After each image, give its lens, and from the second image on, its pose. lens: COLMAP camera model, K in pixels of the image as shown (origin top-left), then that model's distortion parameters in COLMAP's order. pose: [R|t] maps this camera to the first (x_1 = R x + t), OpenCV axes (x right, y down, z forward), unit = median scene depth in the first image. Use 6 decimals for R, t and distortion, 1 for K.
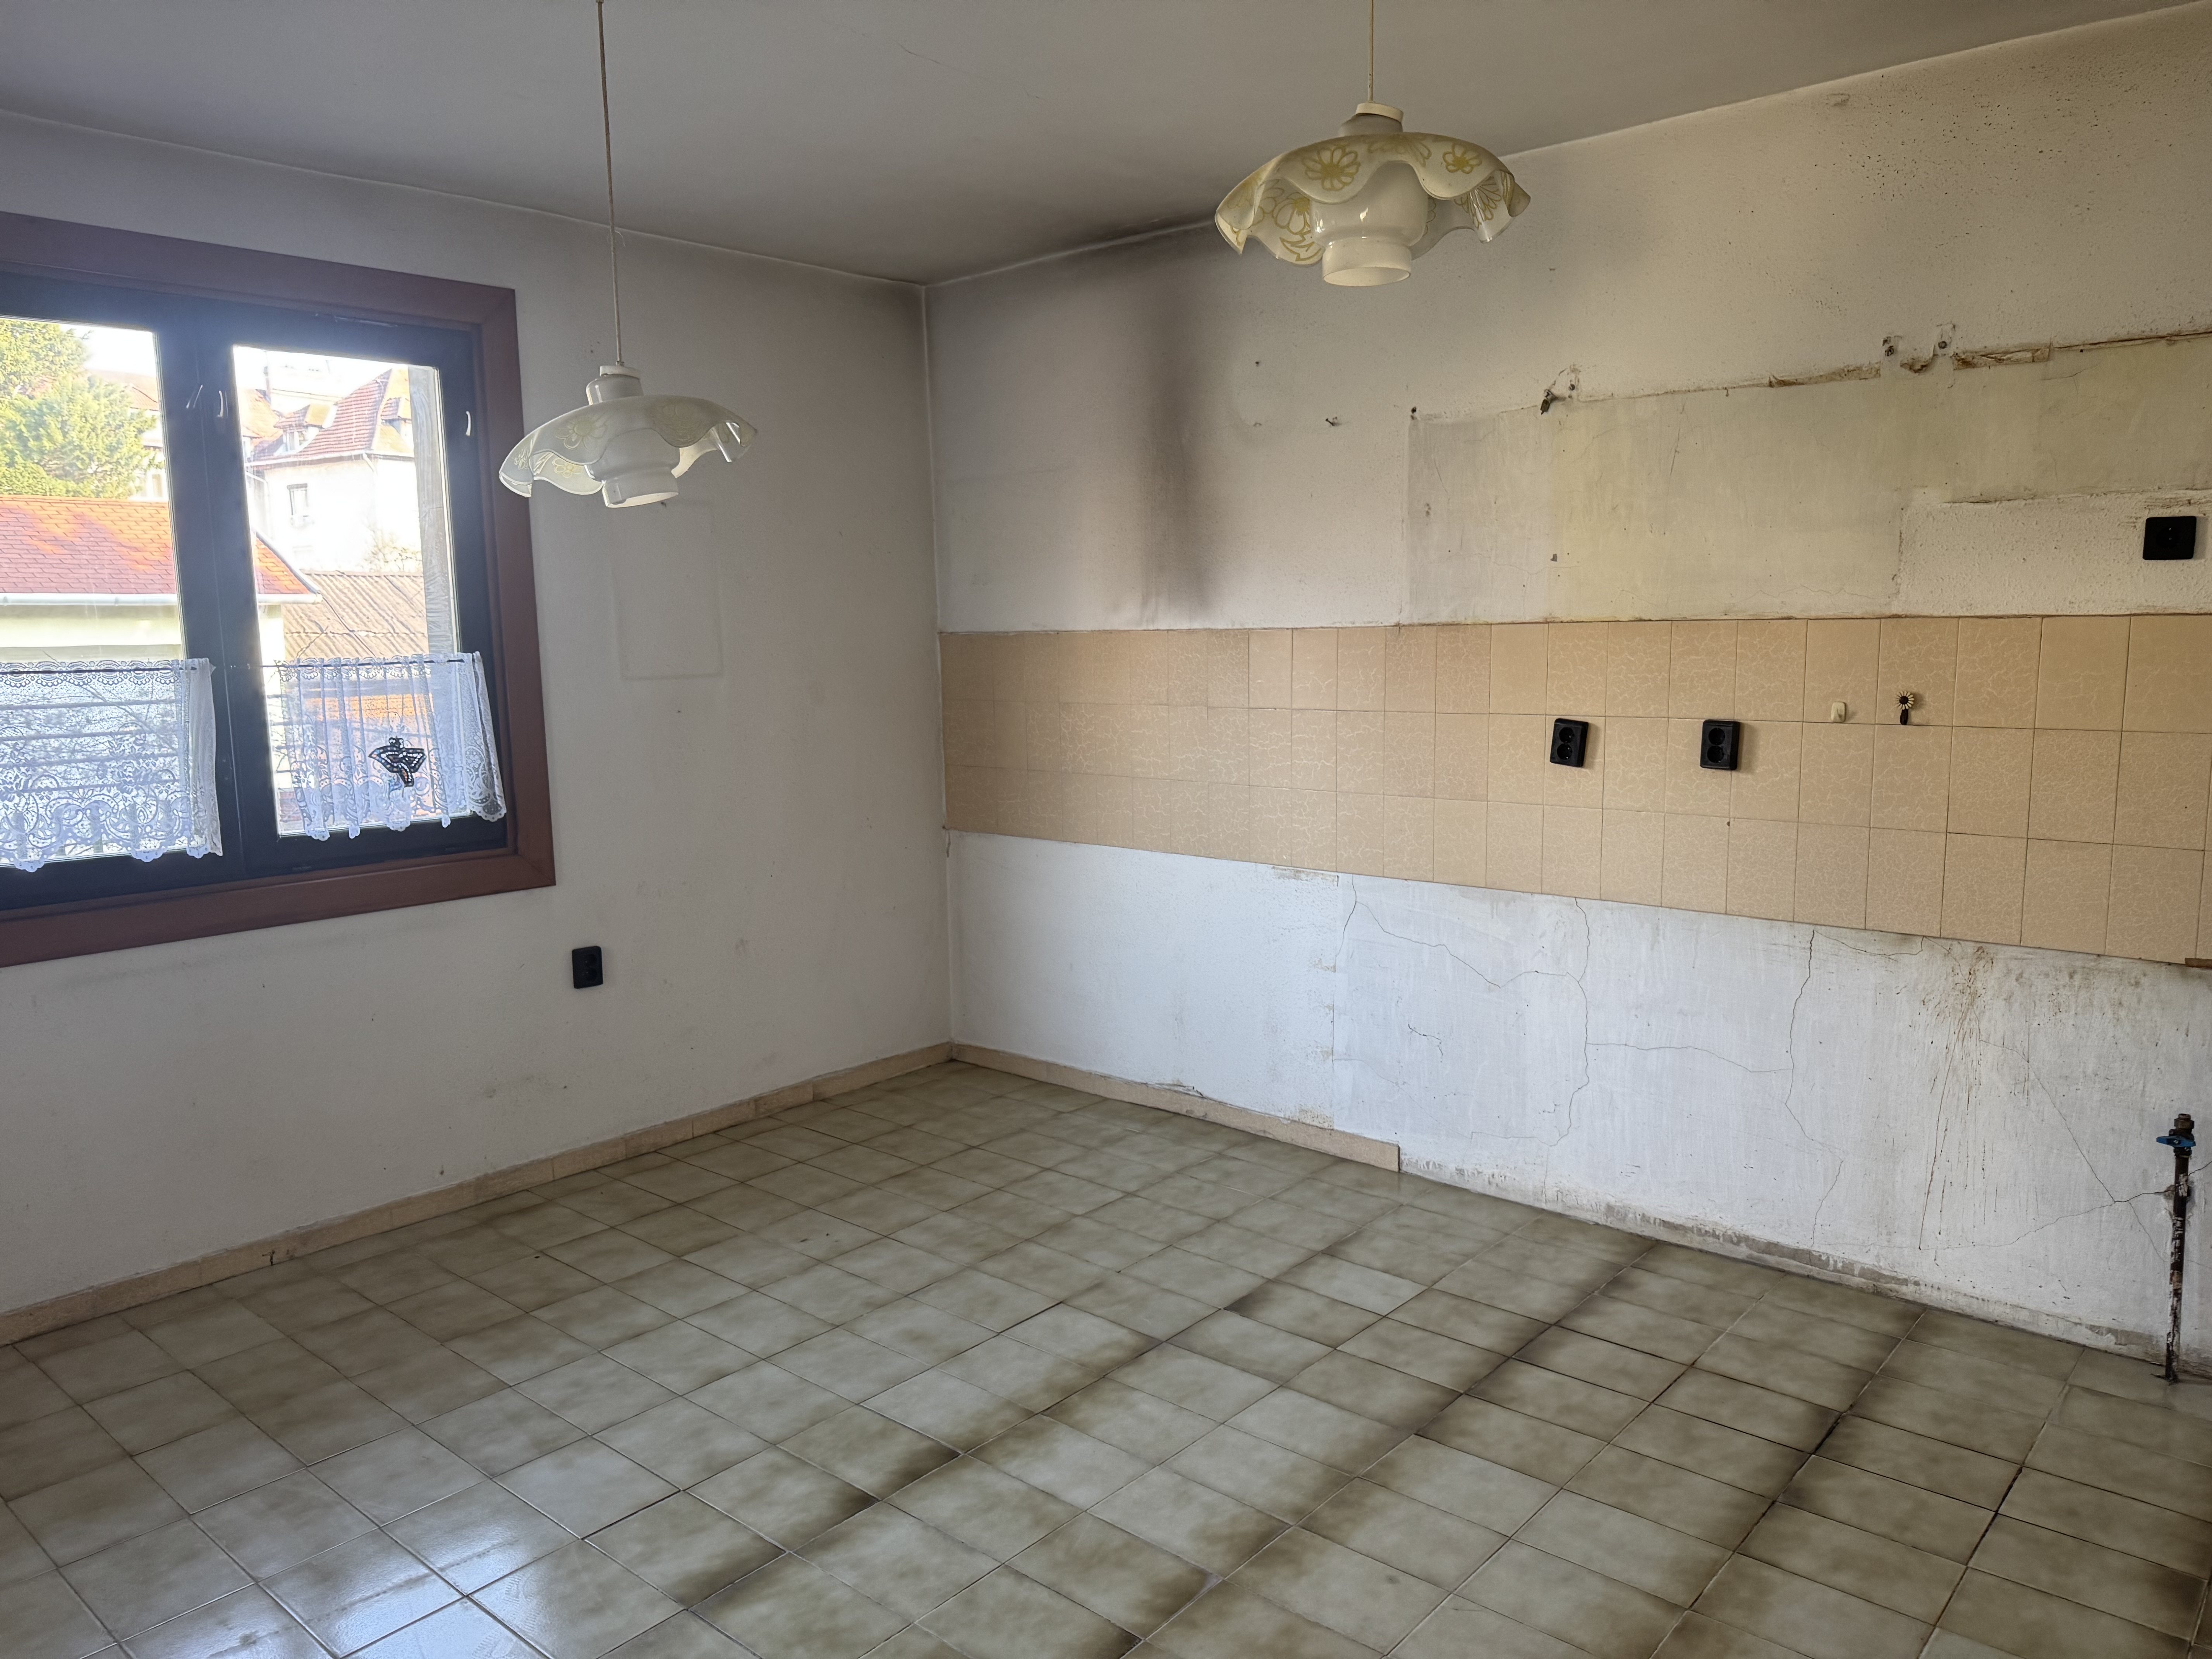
lens RADIAL K [[1554.1, 0, 1102.4], [0, 1554.1, 832.9], [0, 0, 1]] dist [0.009484, -0.007919]
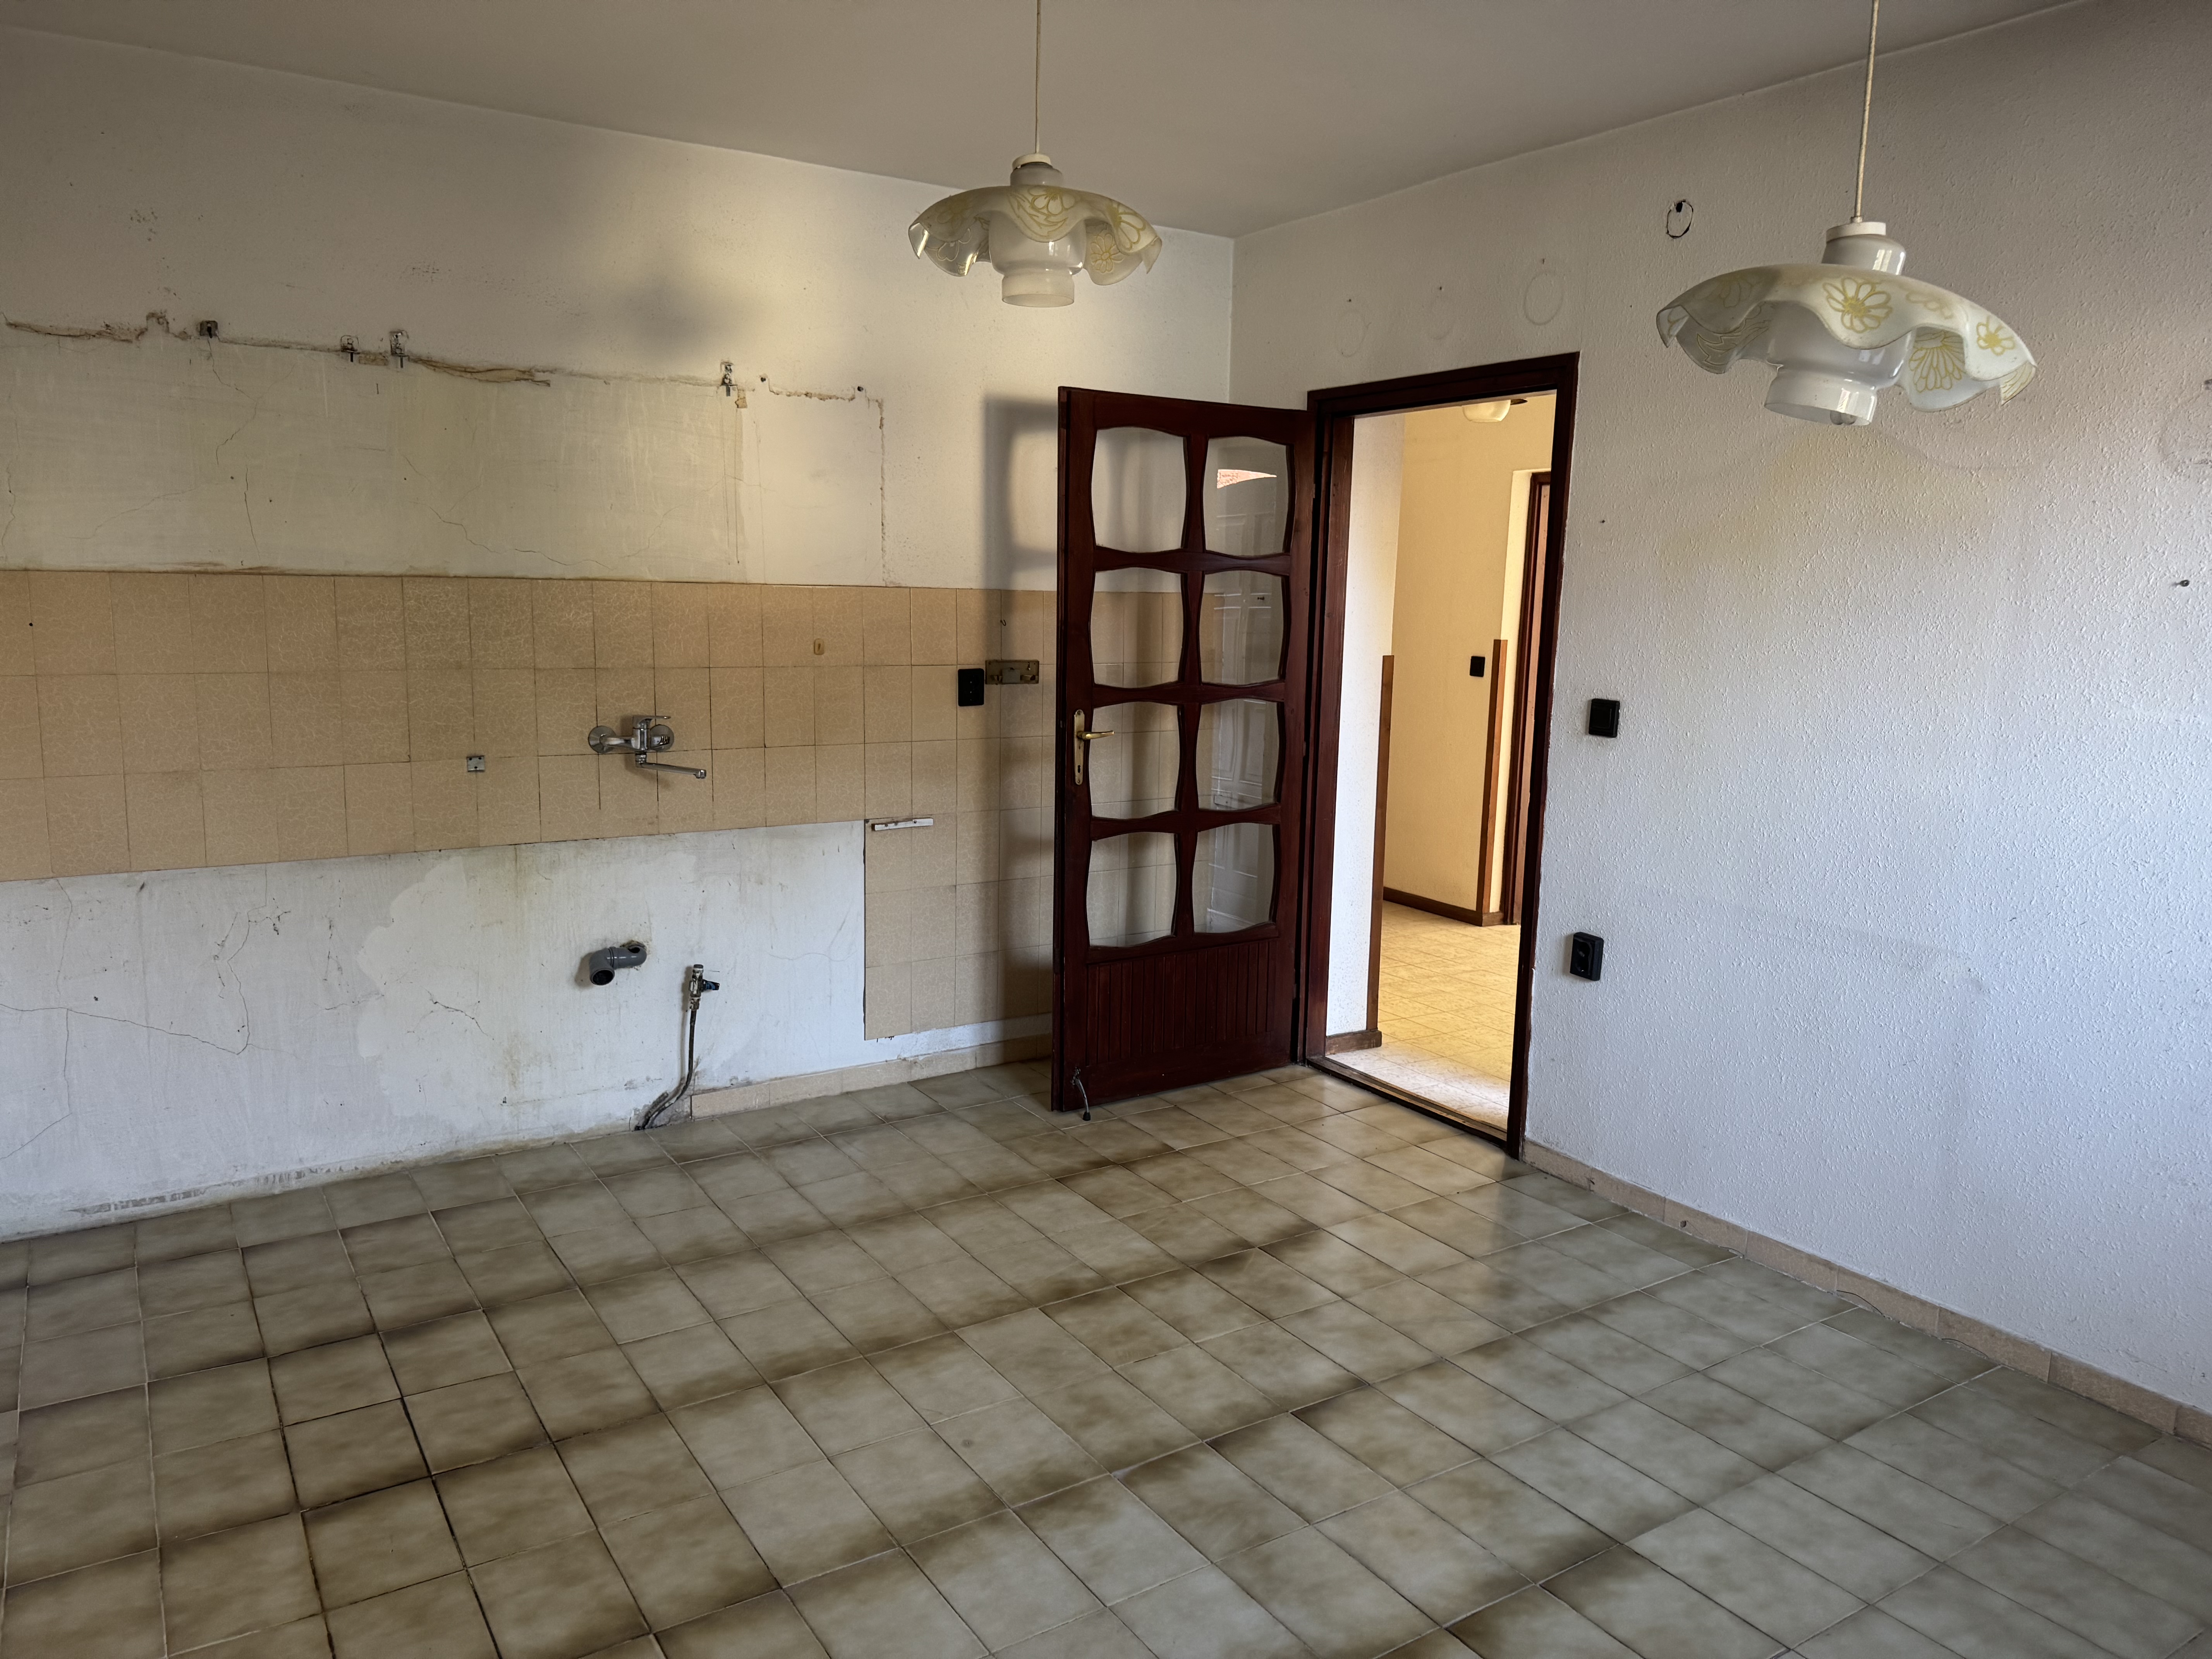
lens RADIAL K [[1554.1, 0, 1110.1], [0, 1554.1, 826.0], [0, 0, 1]] dist [0.009484, -0.007919]
pose [[-0.960098, -0.046658, 0.275745, -0.185862], [0.032960, 0.960236, 0.277238, -0.235181], [-0.277716, 0.275264, -0.920382, 1.750024]]
